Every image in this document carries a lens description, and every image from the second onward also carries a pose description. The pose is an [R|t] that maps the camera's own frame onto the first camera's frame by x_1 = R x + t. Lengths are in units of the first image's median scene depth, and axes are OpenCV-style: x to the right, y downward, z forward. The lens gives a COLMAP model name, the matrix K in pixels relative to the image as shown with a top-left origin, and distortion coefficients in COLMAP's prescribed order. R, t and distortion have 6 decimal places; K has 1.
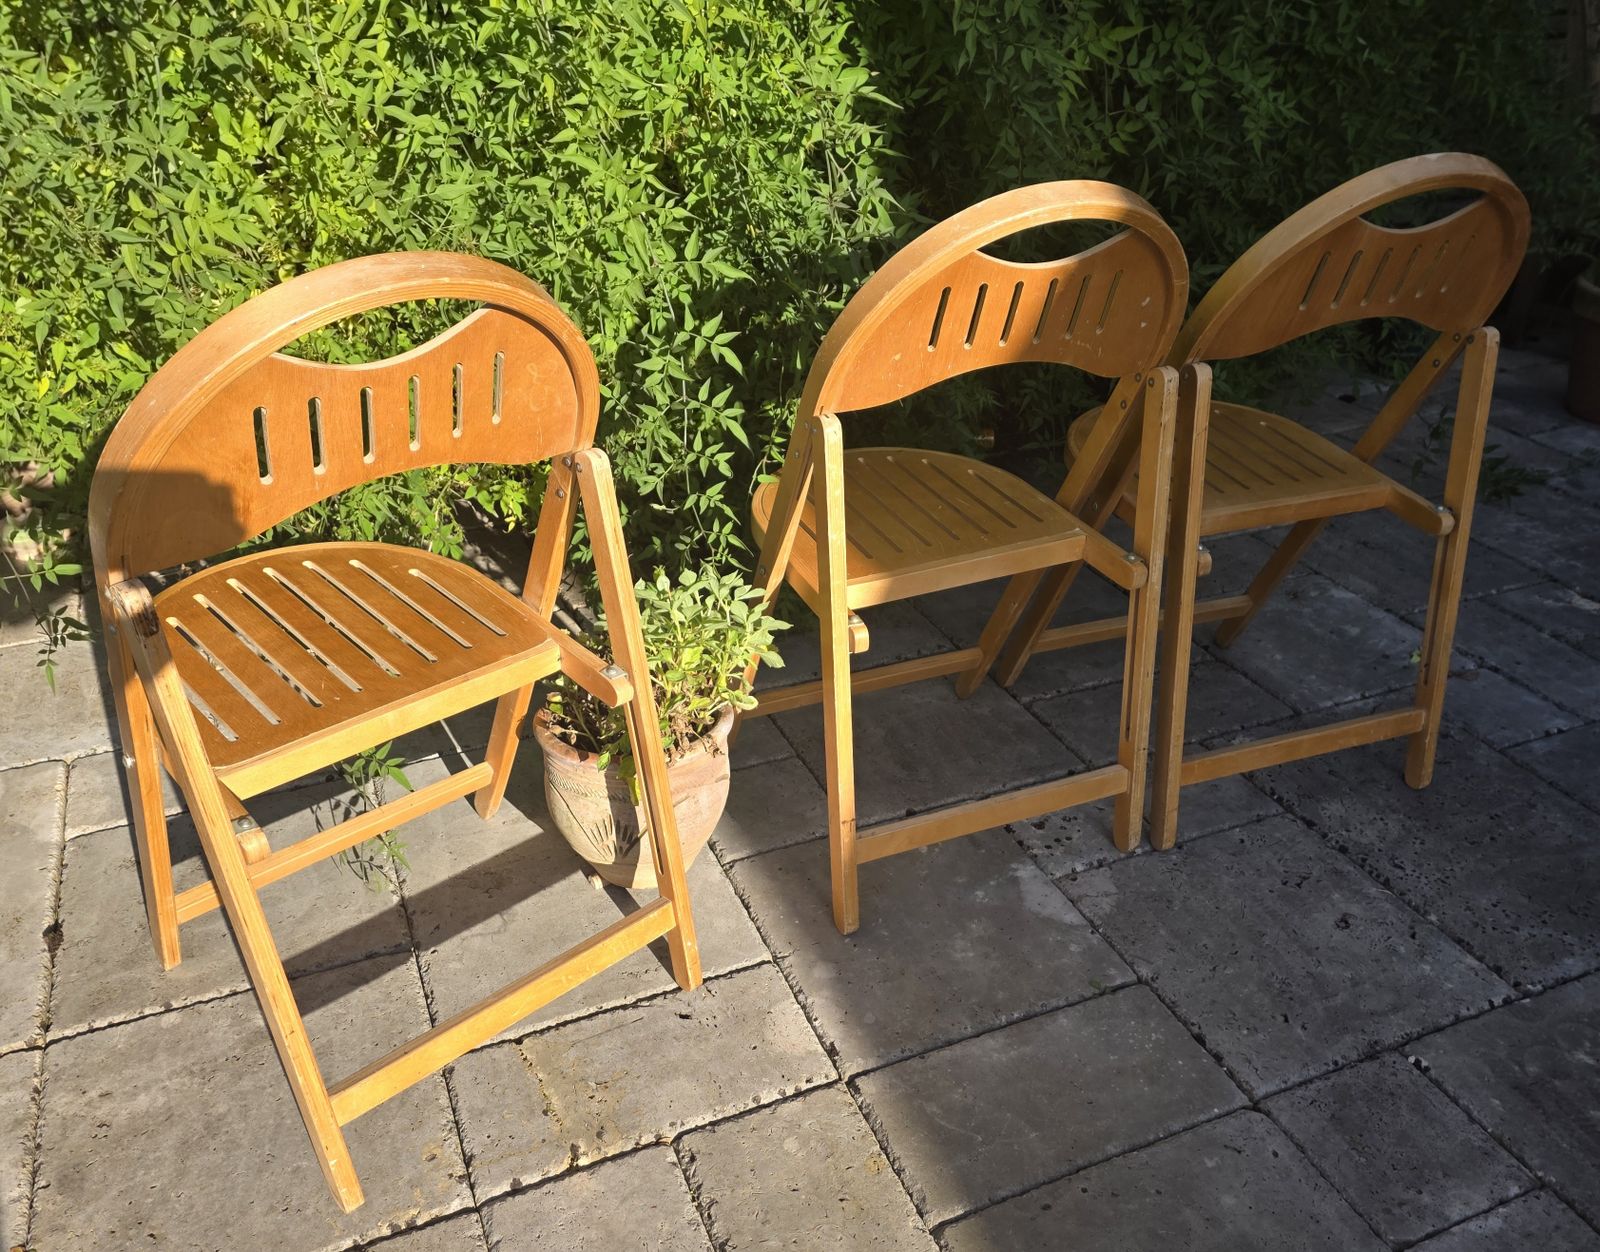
lens RADIAL K [[1259.5, 0, 829.1], [0, 1259.5, 719.0], [0, 0, 1]] dist [0.052421, -0.041305]
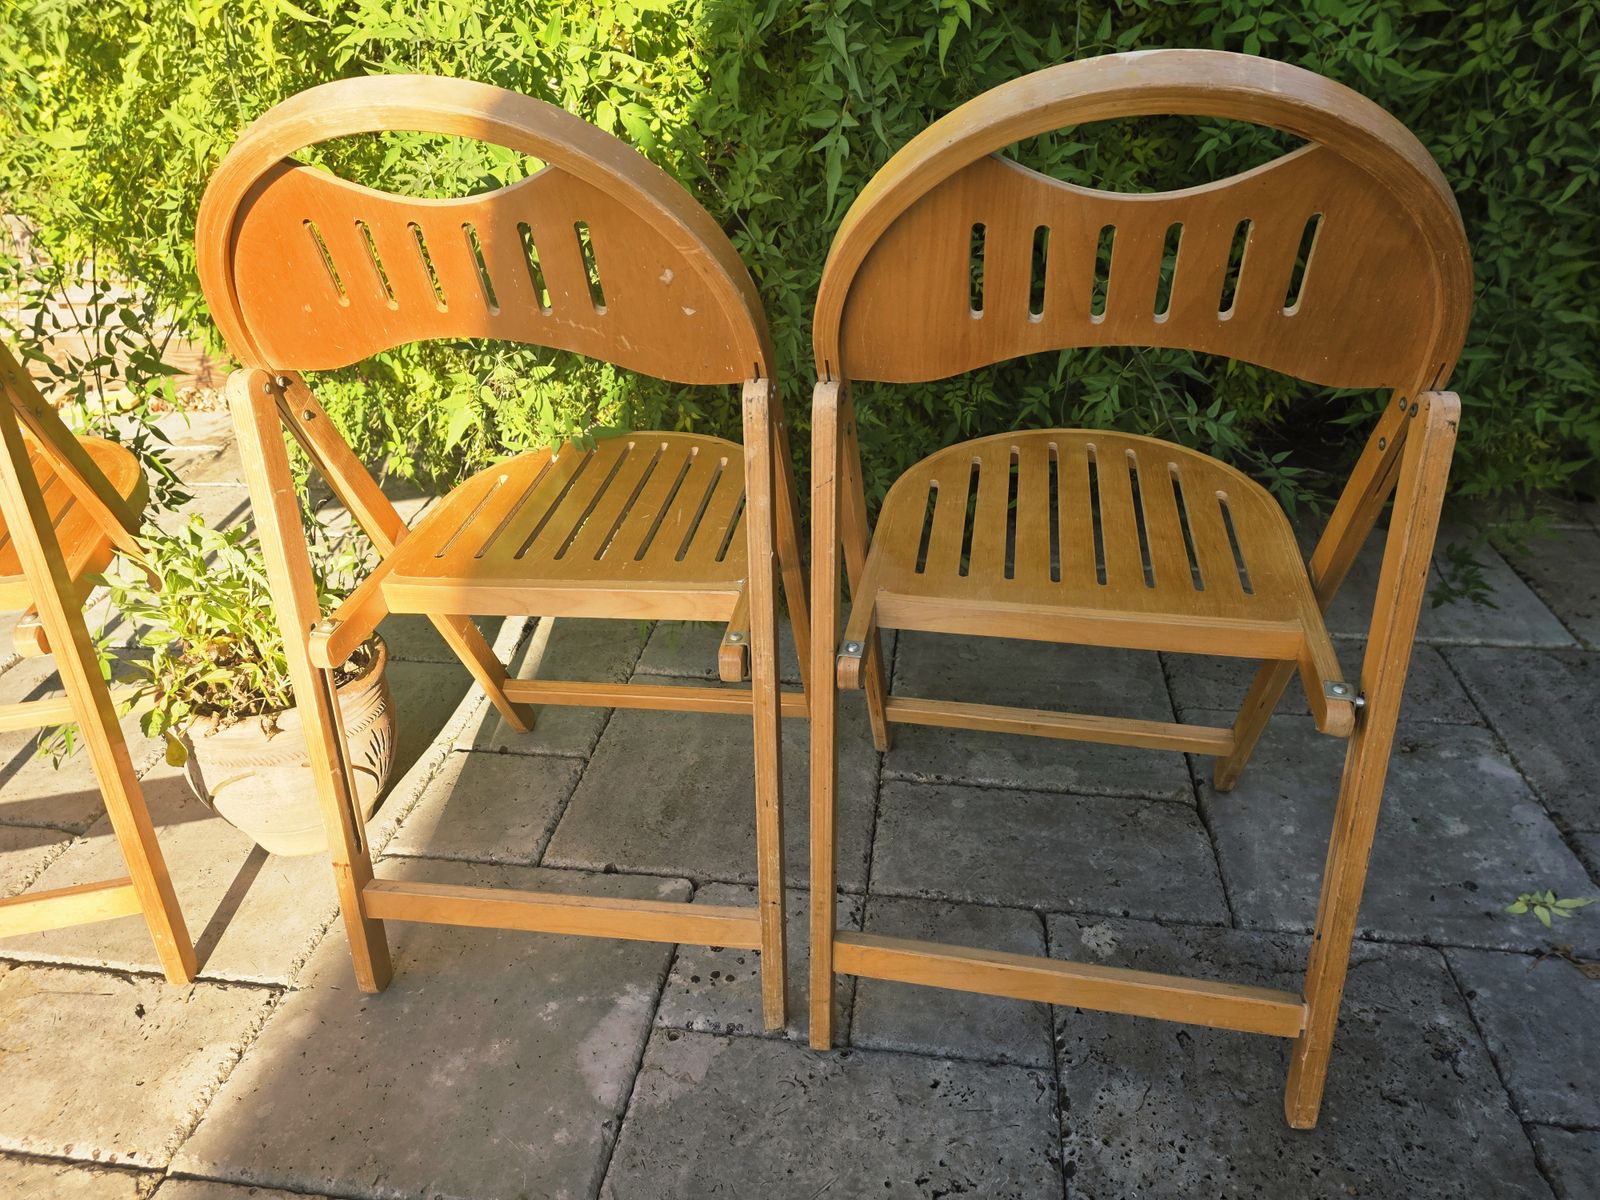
lens RADIAL K [[1080.5, 0, 794.8], [0, 1080.5, 584.2], [0, 0, 1]] dist [0.032843, -0.012076]
pose [[0.840804, 0.223934, -0.492852, 0.601257], [-0.245099, 0.969243, 0.022251, -0.192949], [0.482676, 0.102089, 0.869829, 0.529175]]
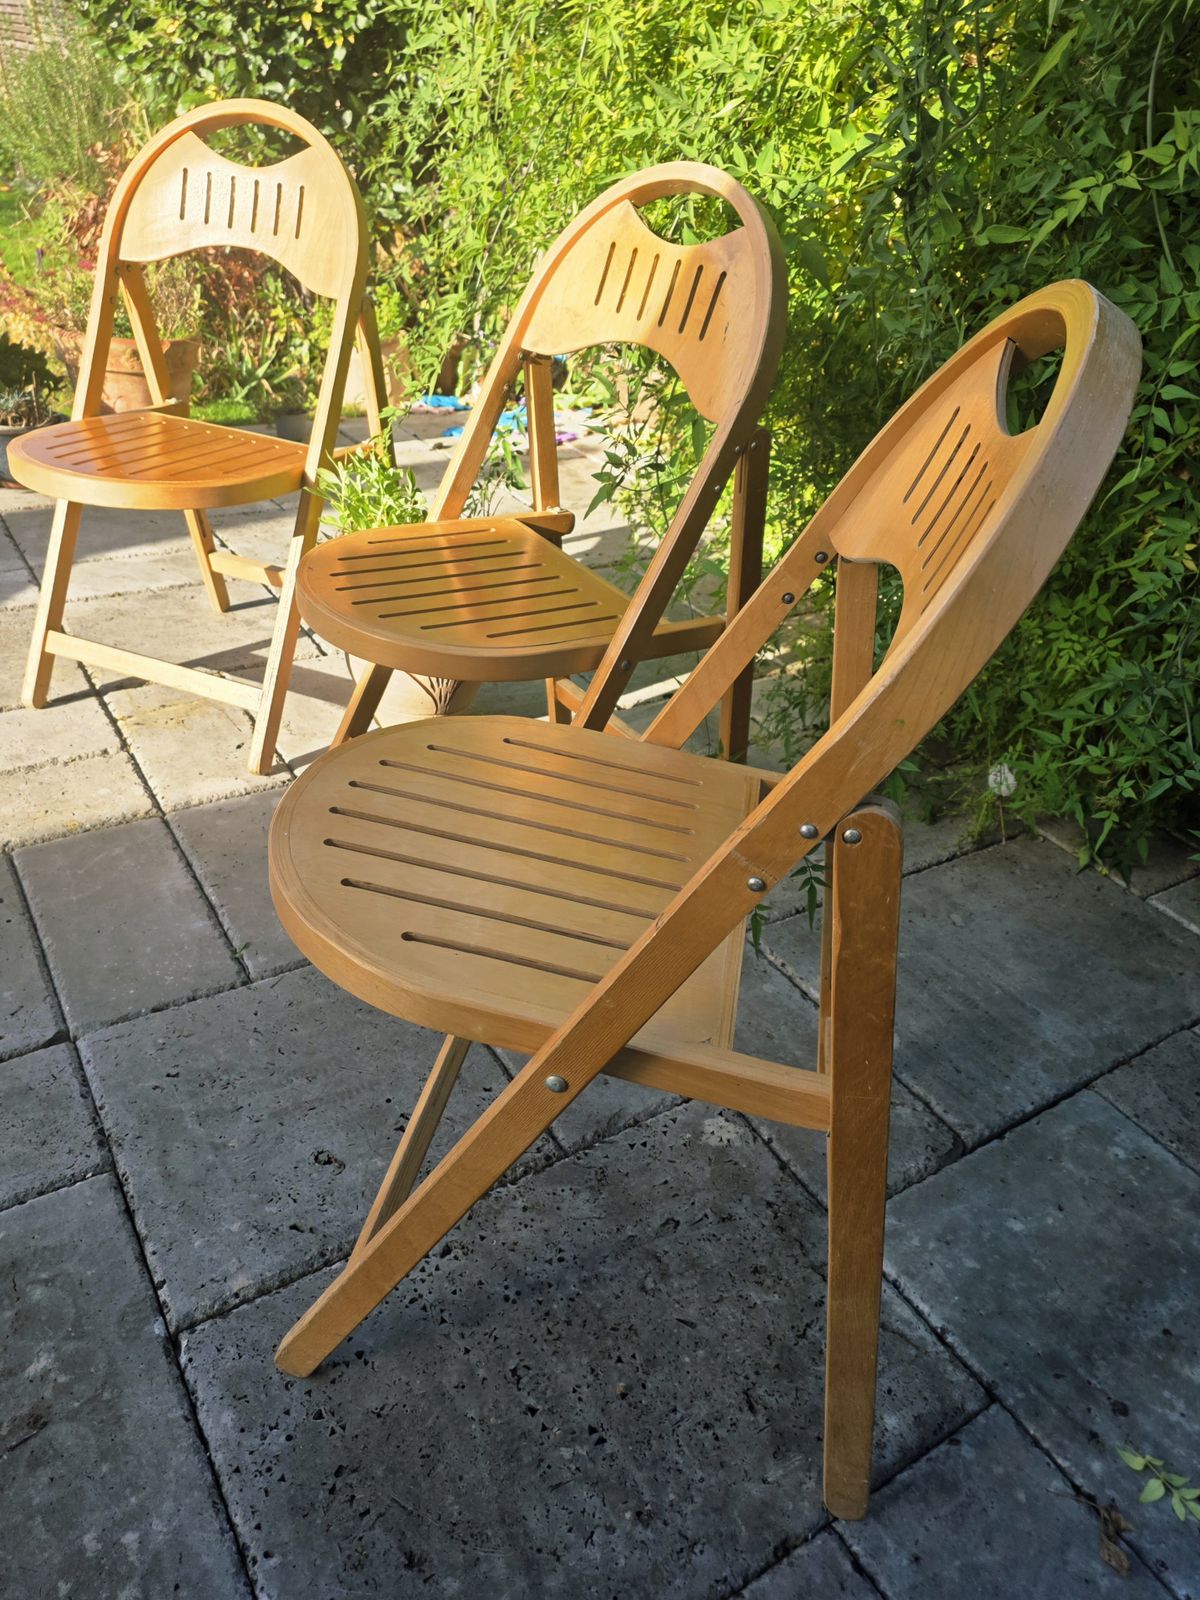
lens RADIAL K [[1091.7, 0, 592.6], [0, 1091.7, 796.7], [0, 0, 1]] dist [0.044415, -0.033301]
pose [[0.151571, 0.532477, -0.832763, 0.997688], [-0.605725, 0.715806, 0.347445, -0.388641], [0.781104, 0.451763, 0.431030, 0.823309]]
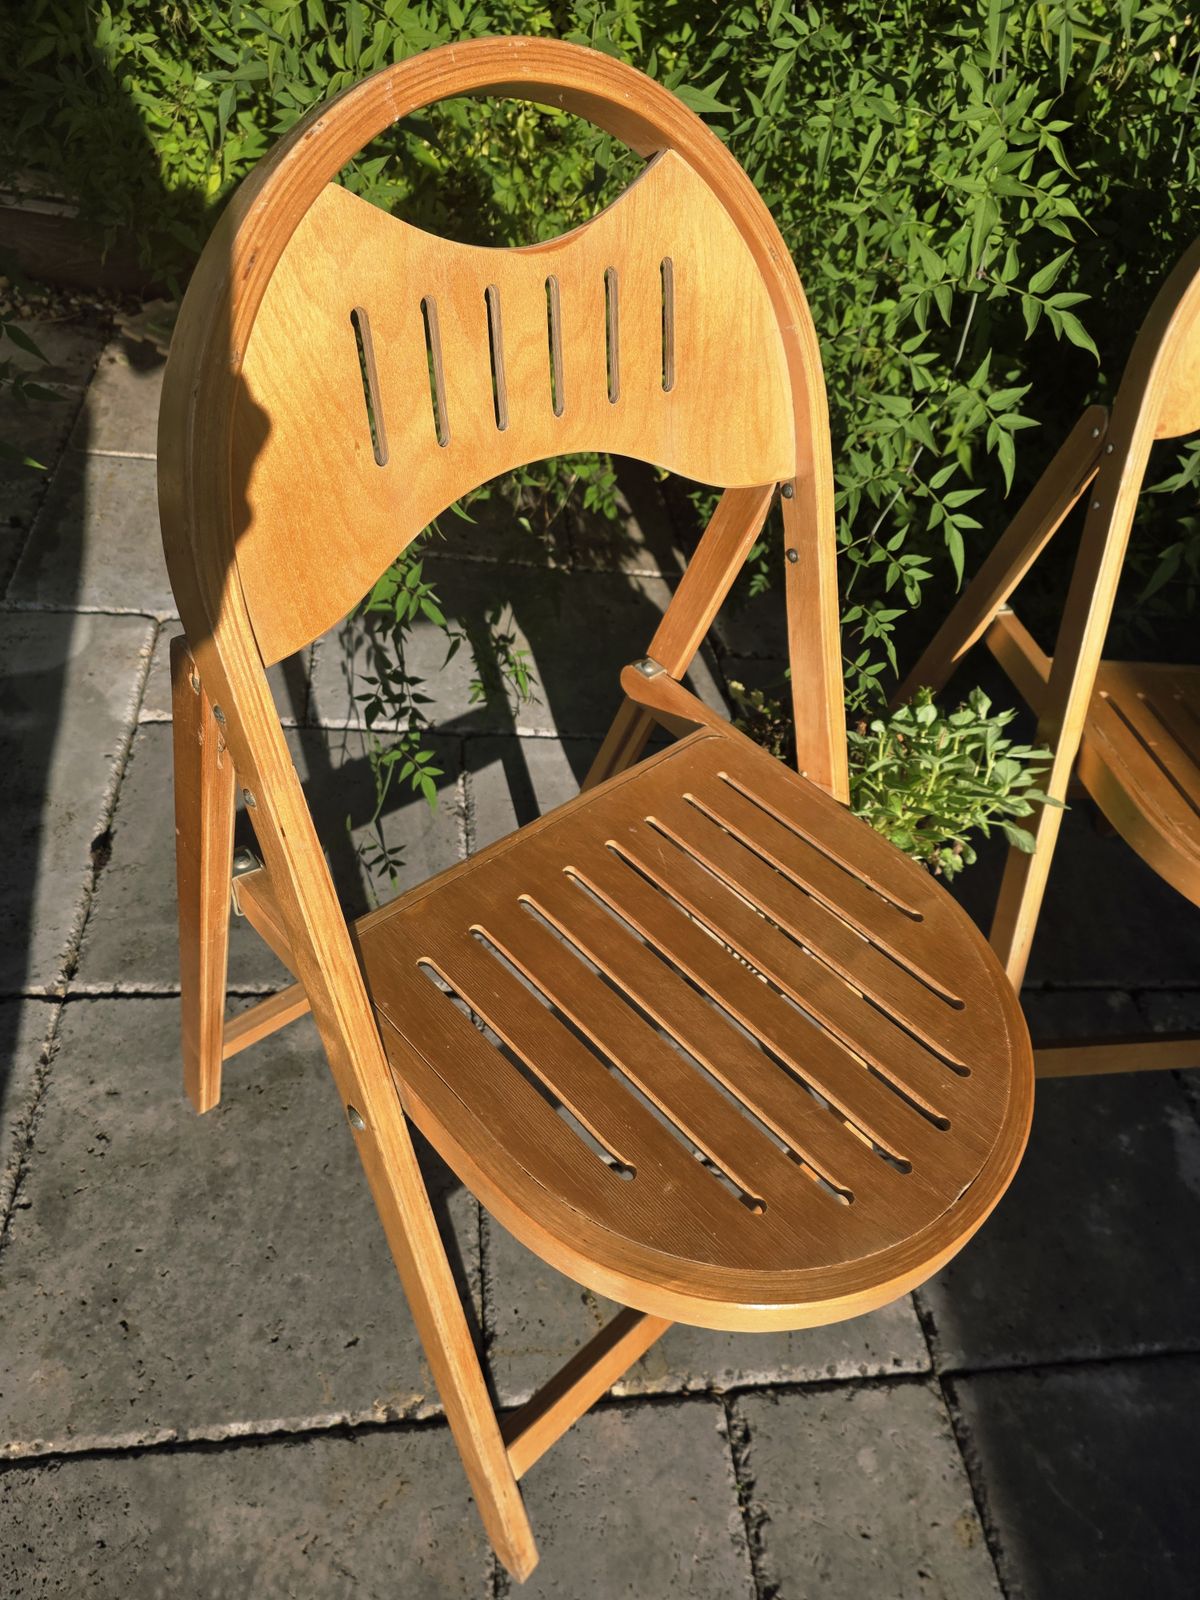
lens RADIAL K [[1067.4, 0, 612.8], [0, 1067.4, 795.1], [0, 0, 1]] dist [0.043573, -0.030502]
pose [[0.946155, 0.310799, -0.090521, -0.229616], [-0.287884, 0.935739, 0.203751, -0.135838], [0.148029, -0.166720, 0.974829, 0.350937]]
